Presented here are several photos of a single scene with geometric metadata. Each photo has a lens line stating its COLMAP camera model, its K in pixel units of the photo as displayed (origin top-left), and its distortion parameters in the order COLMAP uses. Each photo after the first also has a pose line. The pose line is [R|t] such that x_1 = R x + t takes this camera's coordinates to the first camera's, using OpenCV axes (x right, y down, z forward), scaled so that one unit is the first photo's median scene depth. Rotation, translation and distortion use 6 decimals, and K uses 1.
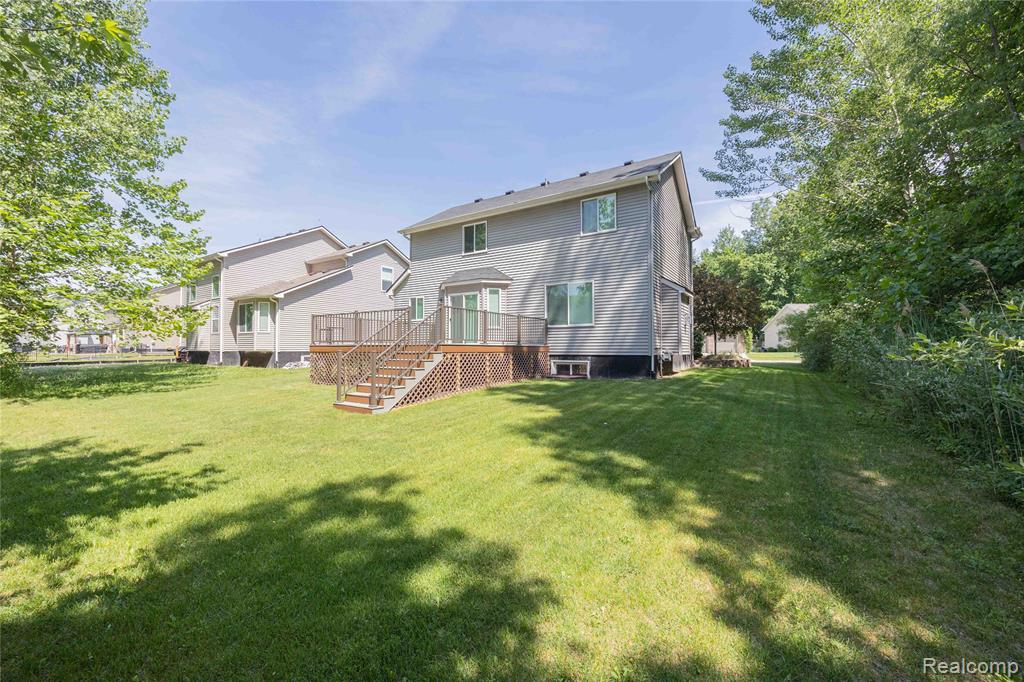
lens RADIAL K [[406.7, 0, 512.5], [0, 406.7, 341.1], [0, 0, 1]] dist [-0.002989, -0.000340]
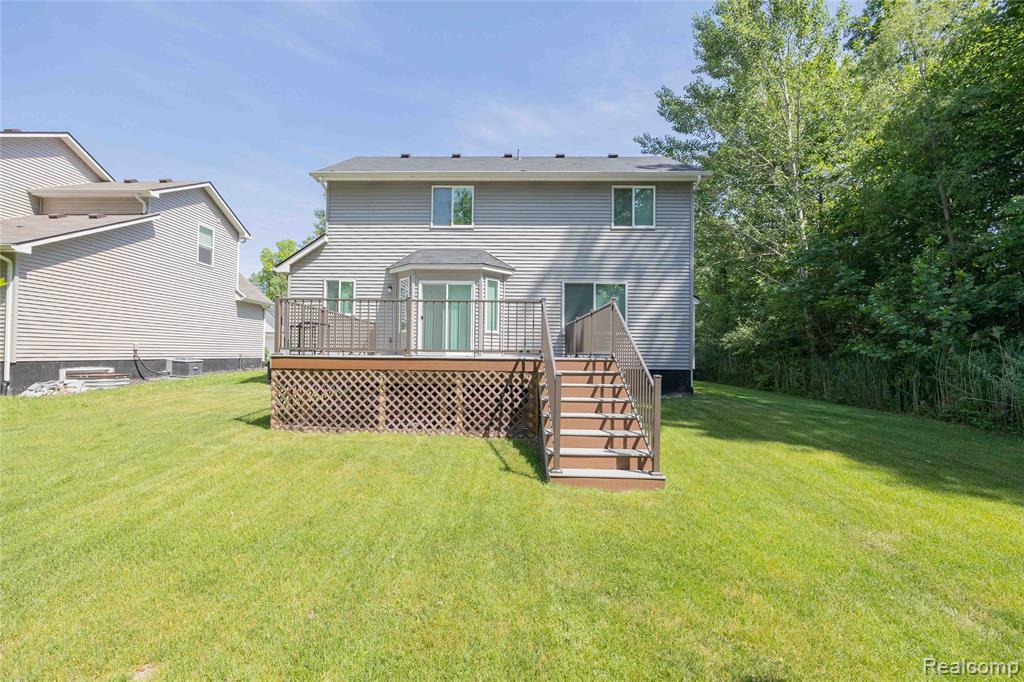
lens RADIAL K [[438.0, 0, 510.8], [0, 438.0, 346.9], [0, 0, 1]] dist [-0.003727, -0.000266]
pose [[0.853340, 0.021482, 0.520912, -0.393999], [-0.021714, 0.999748, -0.005658, -0.002129], [-0.520902, -0.006483, 0.853592, 0.274684]]
